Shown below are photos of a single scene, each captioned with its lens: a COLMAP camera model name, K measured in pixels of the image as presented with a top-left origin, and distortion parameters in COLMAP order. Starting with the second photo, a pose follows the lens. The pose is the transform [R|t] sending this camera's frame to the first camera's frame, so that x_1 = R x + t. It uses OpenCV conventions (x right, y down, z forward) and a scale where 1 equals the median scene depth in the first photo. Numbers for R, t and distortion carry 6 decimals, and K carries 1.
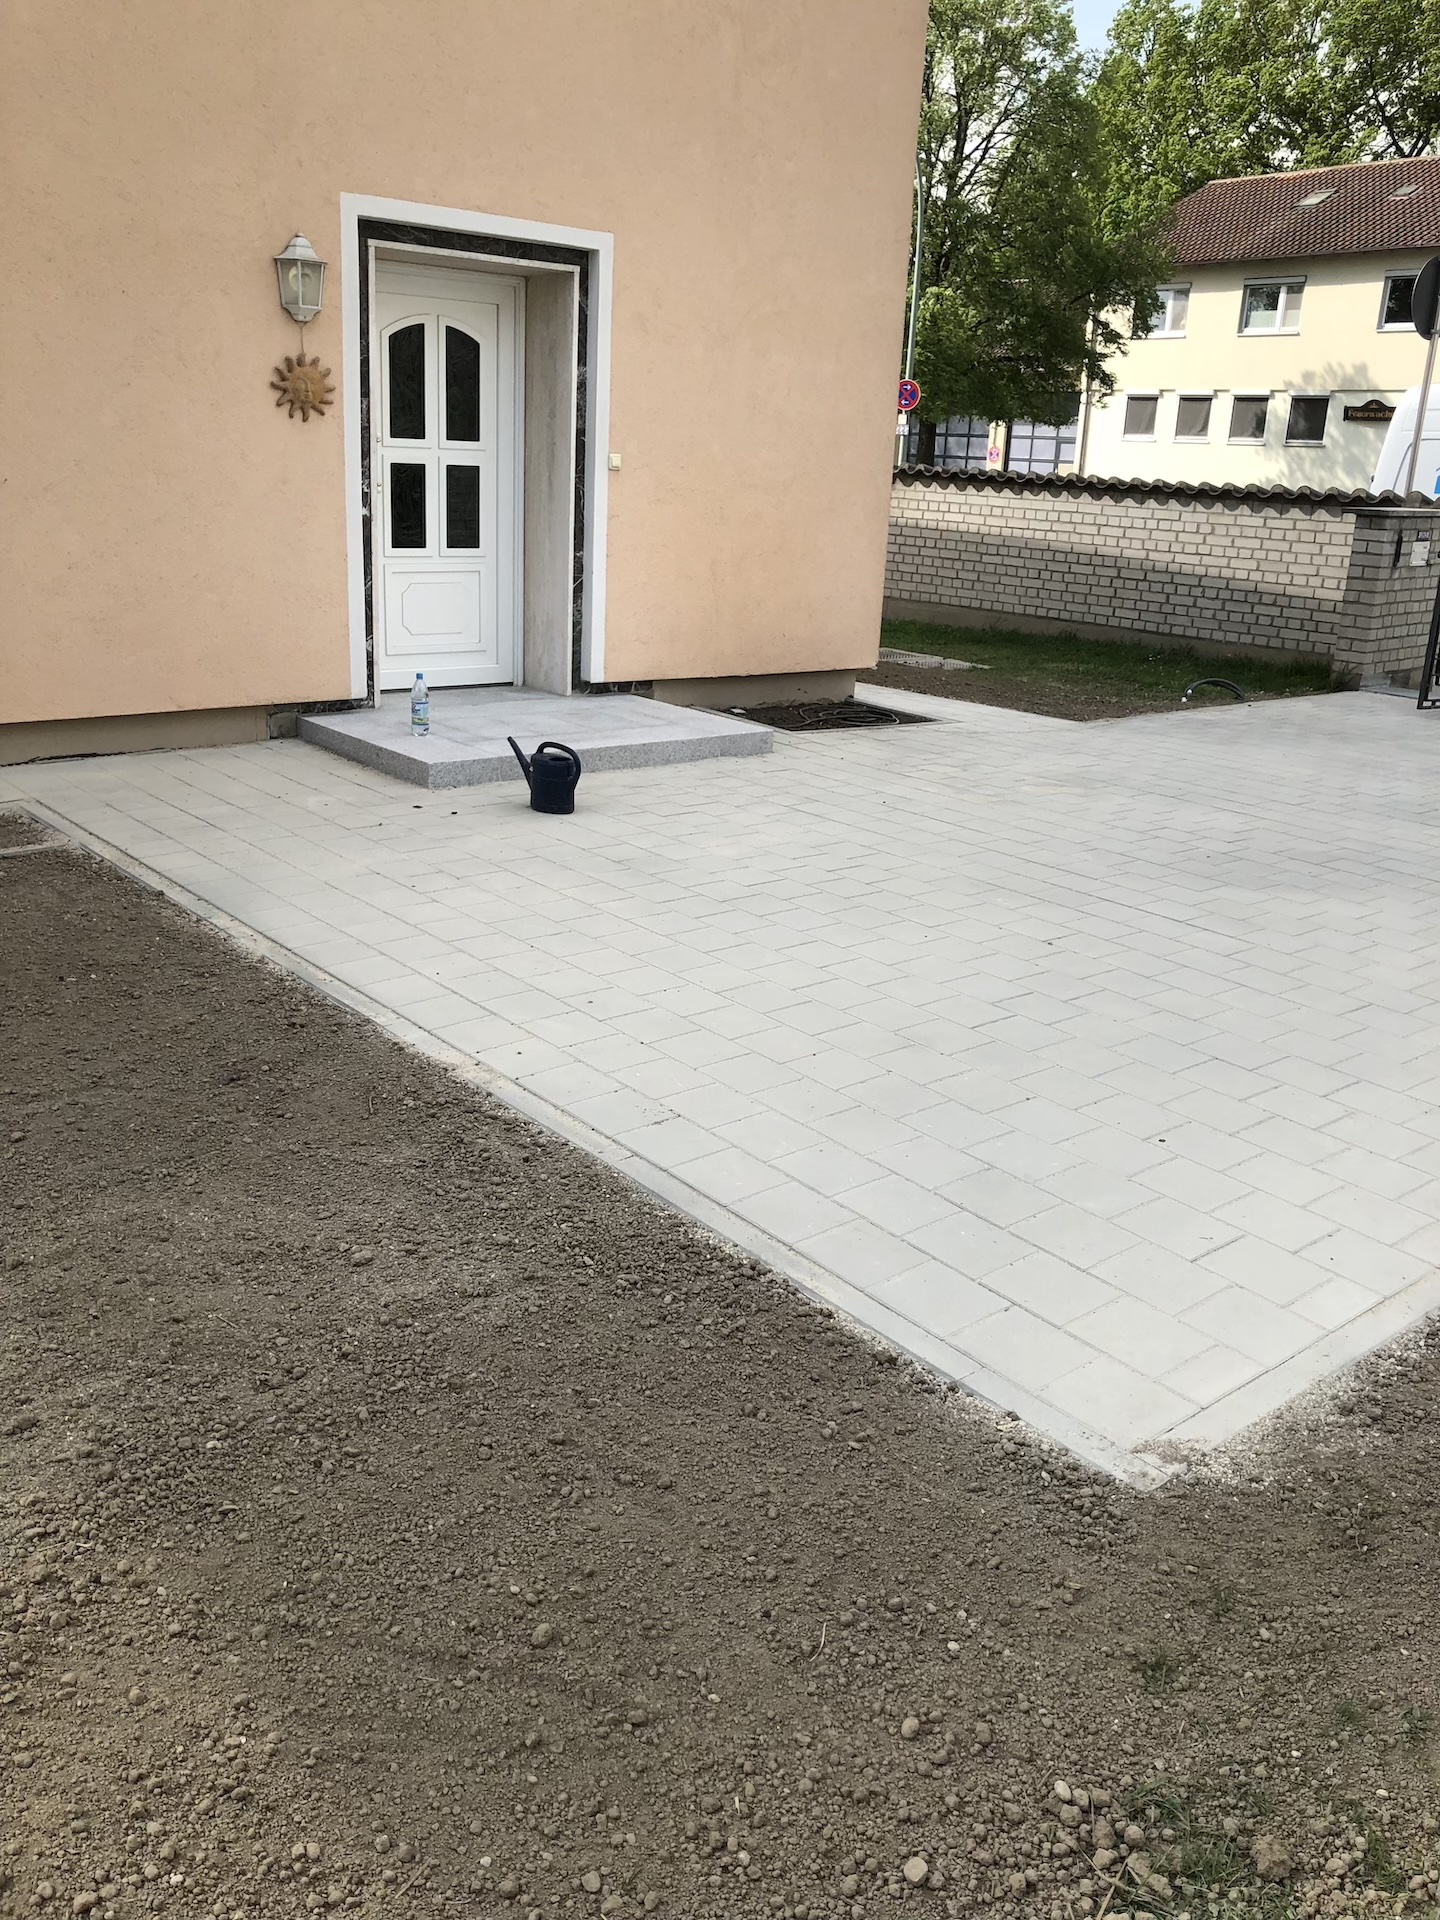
lens RADIAL K [[1570.4, 0, 721.8], [0, 1570.4, 964.5], [0, 0, 1]] dist [-0.049178, 0.032213]
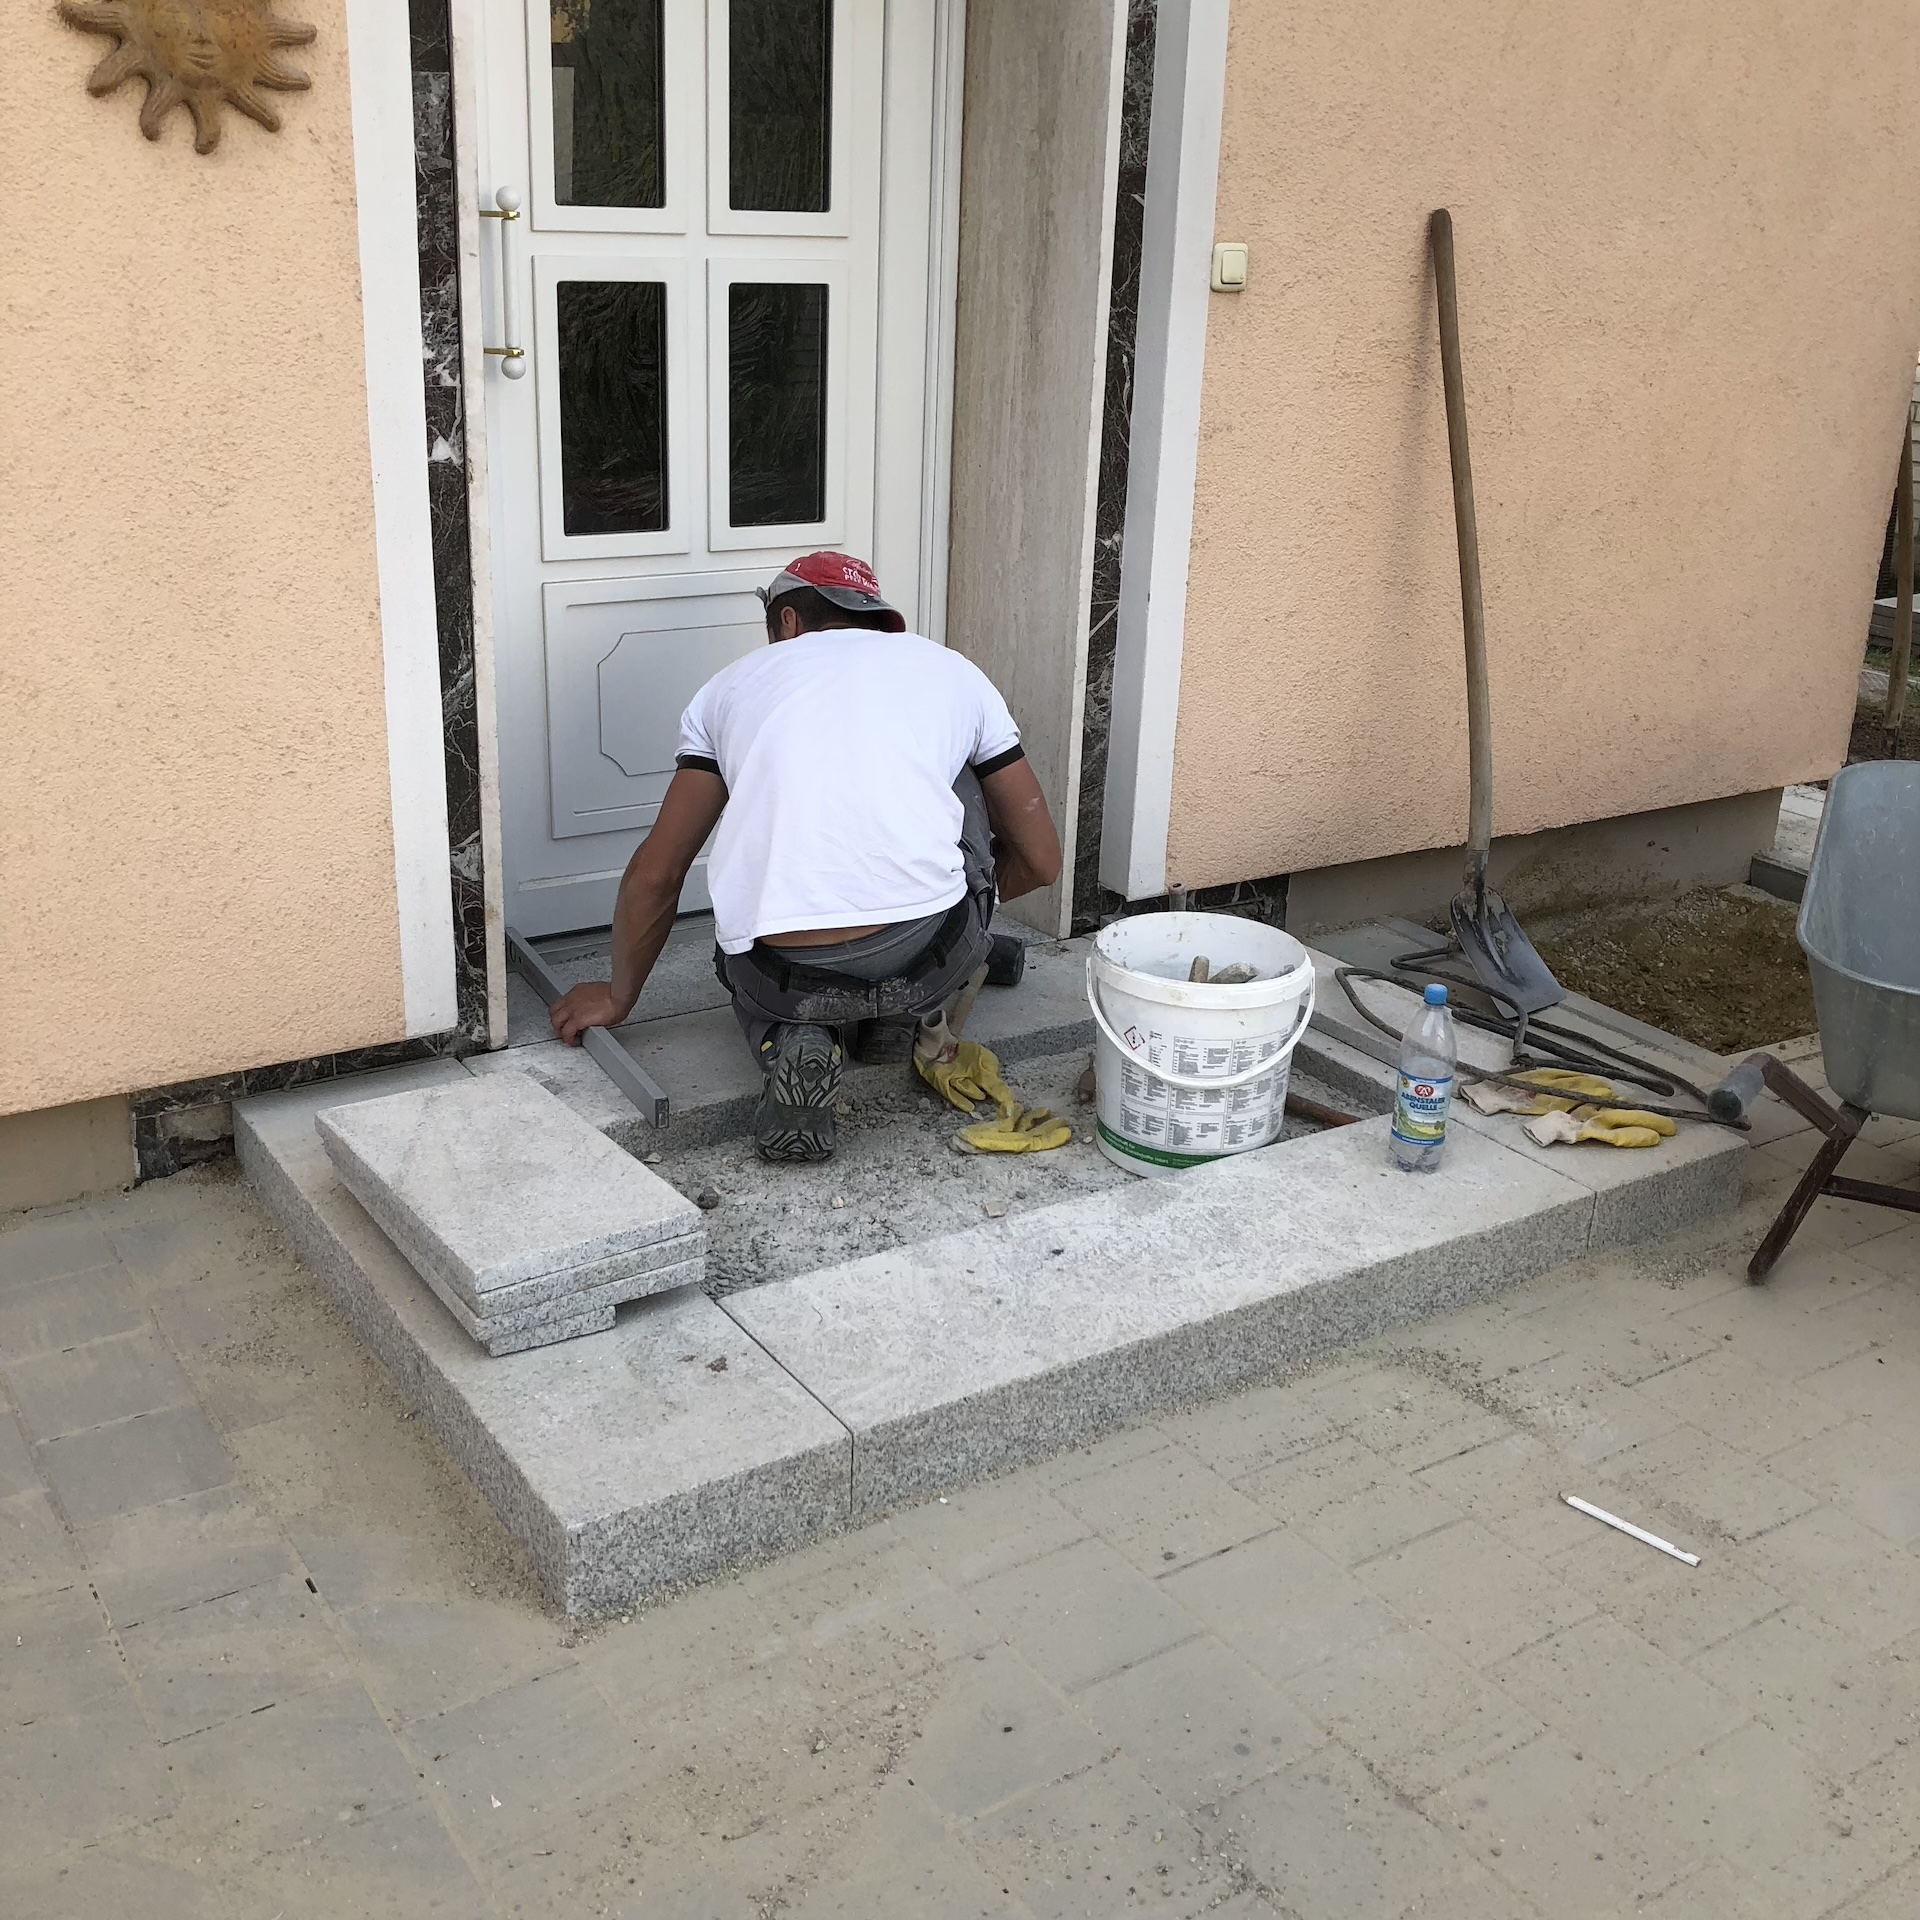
lens RADIAL K [[2030.1, 0, 888.3], [0, 2030.1, 932.3], [0, 0, 1]] dist [-0.009332, 0.000000]
pose [[0.990508, 0.027511, -0.134674, -0.079347], [-0.024628, 0.999431, 0.023027, -0.191013], [0.135231, -0.019492, 0.990622, 0.567830]]
